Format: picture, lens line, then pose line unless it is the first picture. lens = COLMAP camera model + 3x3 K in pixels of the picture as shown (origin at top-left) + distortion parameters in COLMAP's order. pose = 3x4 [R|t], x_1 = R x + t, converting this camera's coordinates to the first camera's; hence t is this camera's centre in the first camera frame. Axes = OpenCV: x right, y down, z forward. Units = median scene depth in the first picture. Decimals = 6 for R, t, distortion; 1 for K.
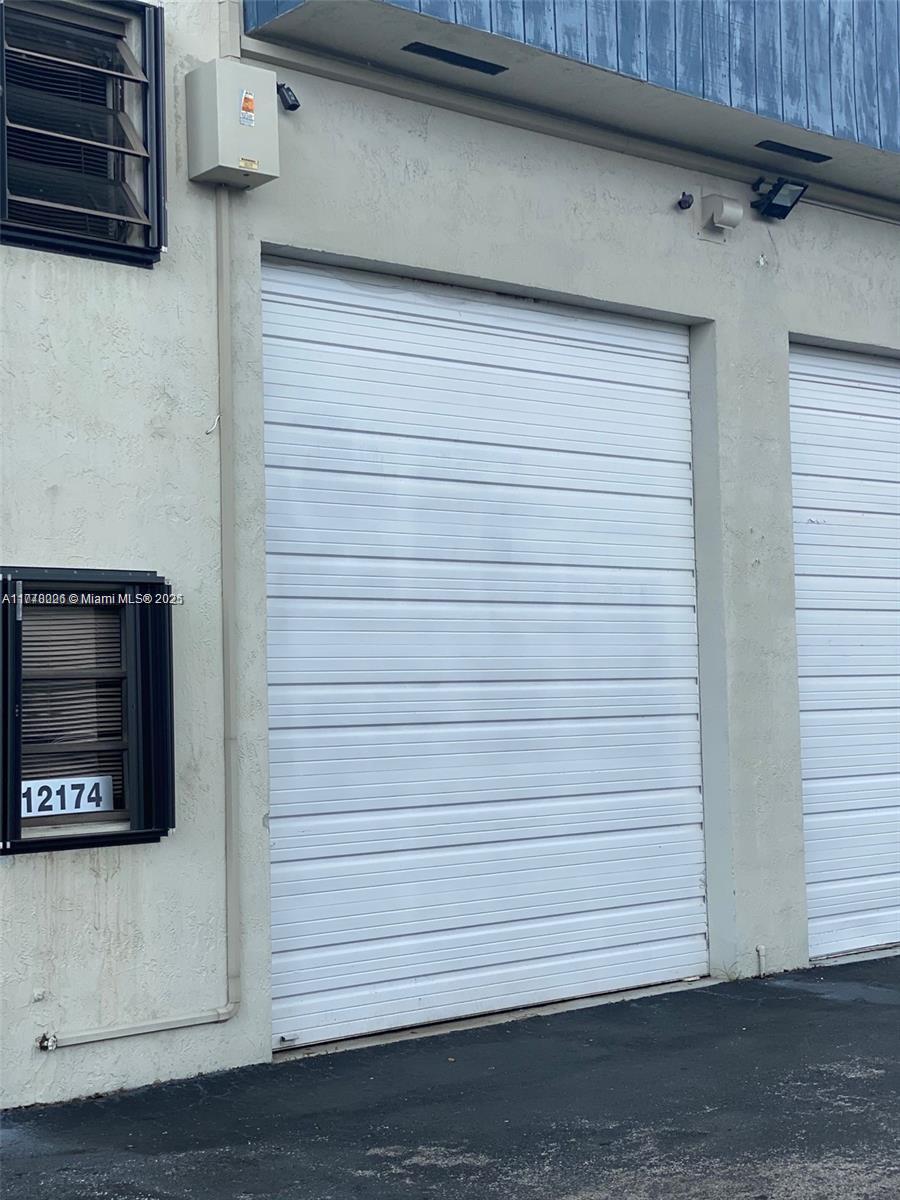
lens RADIAL K [[1790.5, 0, 454.9], [0, 1790.5, 592.5], [0, 0, 1]] dist [0.129288, 0.000000]
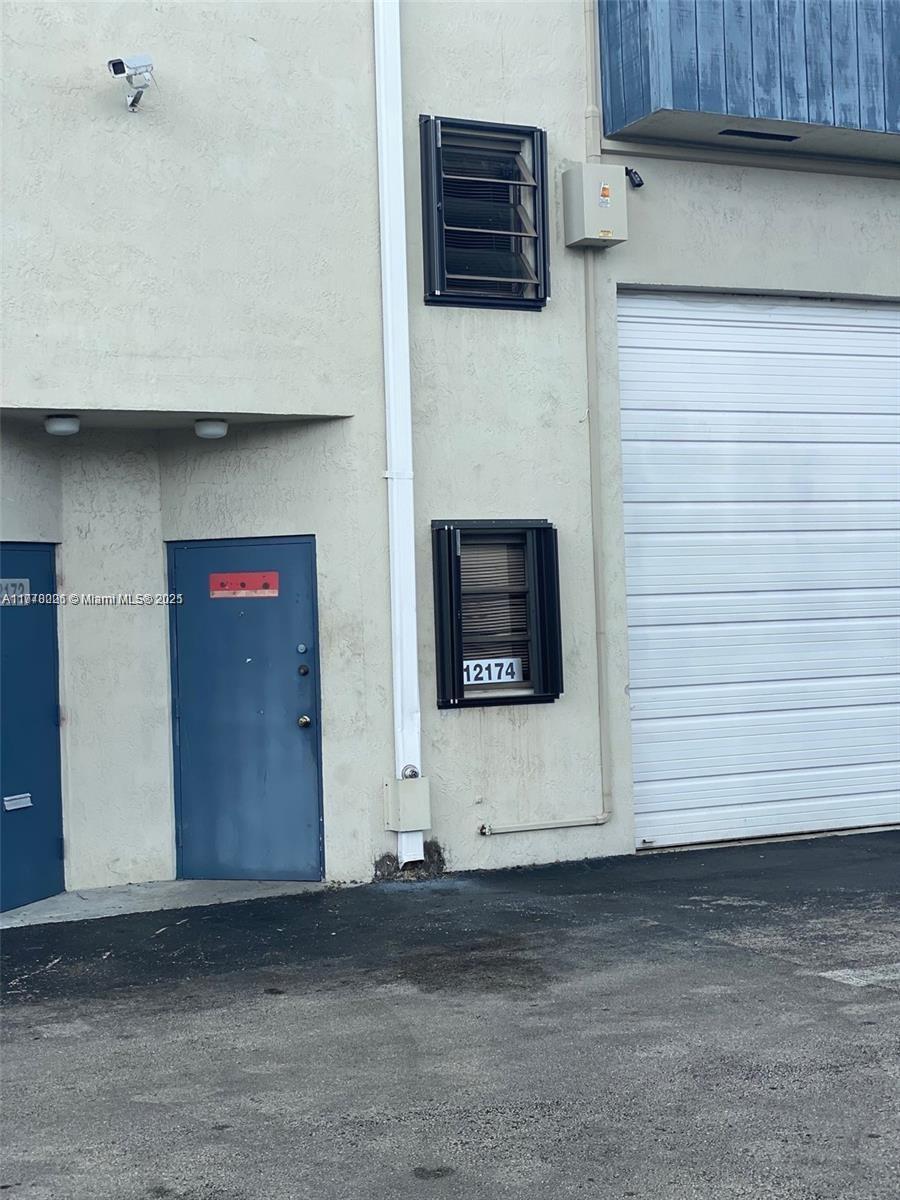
lens RADIAL K [[1790.5, 0, 458.3], [0, 1790.5, 594.4], [0, 0, 1]] dist [0.129288, 0.000000]
pose [[0.973170, -0.012642, -0.229738, 0.096382], [0.025265, 0.998323, 0.052084, -0.028017], [0.228695, -0.056491, 0.971858, -0.431784]]
